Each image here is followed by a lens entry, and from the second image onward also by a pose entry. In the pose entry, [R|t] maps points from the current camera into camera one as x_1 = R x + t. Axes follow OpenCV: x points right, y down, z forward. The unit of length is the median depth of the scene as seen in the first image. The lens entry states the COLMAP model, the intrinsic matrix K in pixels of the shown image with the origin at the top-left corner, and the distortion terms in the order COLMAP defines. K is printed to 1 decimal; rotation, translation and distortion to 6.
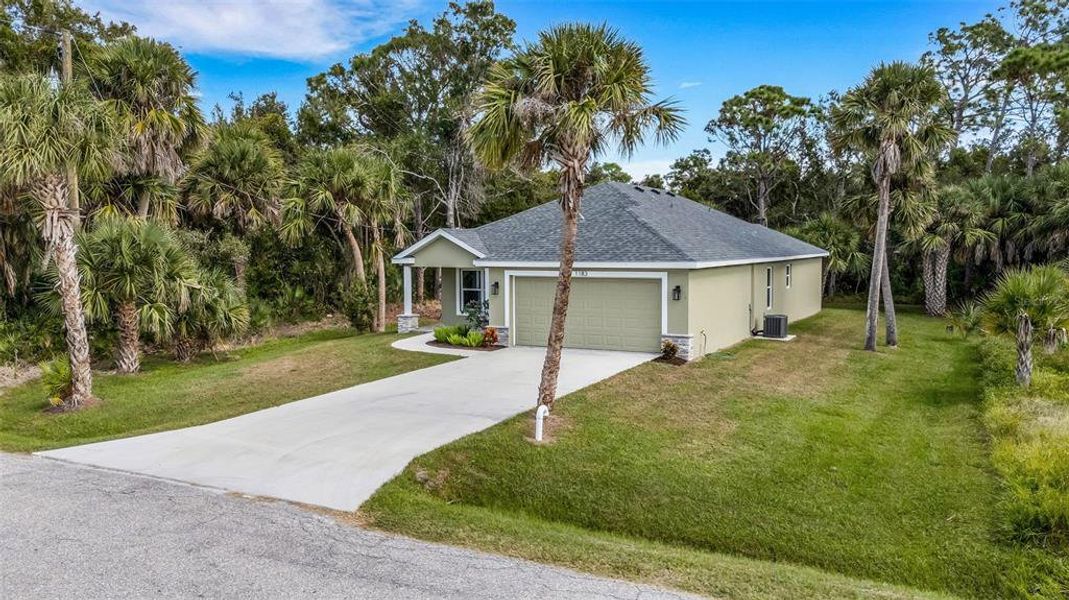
lens RADIAL K [[667.8, 0, 534.5], [0, 667.8, 300.0], [0, 0, 1]] dist [-0.000331, -0.001017]
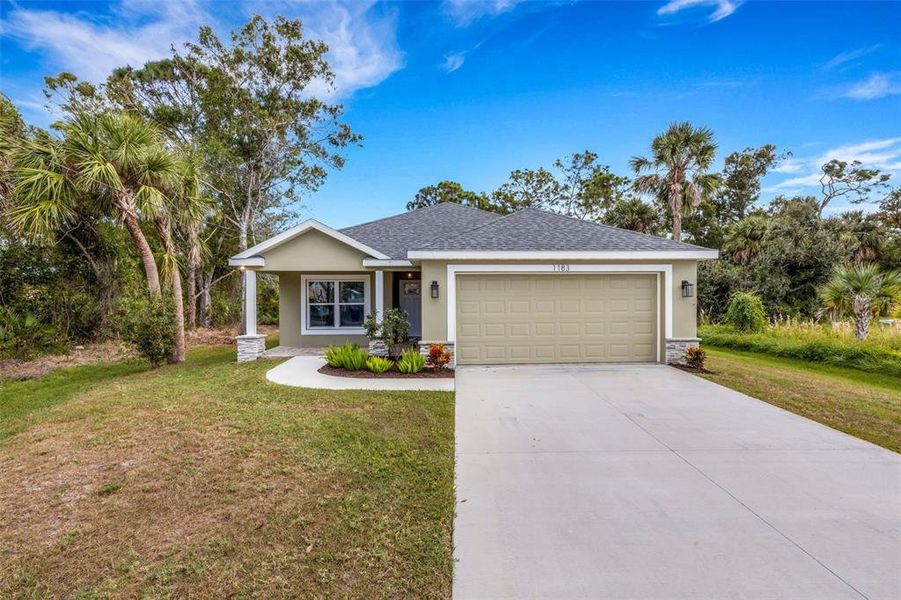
lens RADIAL K [[413.1, 0, 451.2], [0, 413.1, 299.2], [0, 0, 1]] dist [0.010408, -0.000240]
pose [[0.888101, -0.005359, 0.459618, -0.218764], [0.036256, 0.997633, -0.058425, 0.017463], [-0.458217, 0.068552, 0.886193, 0.524378]]
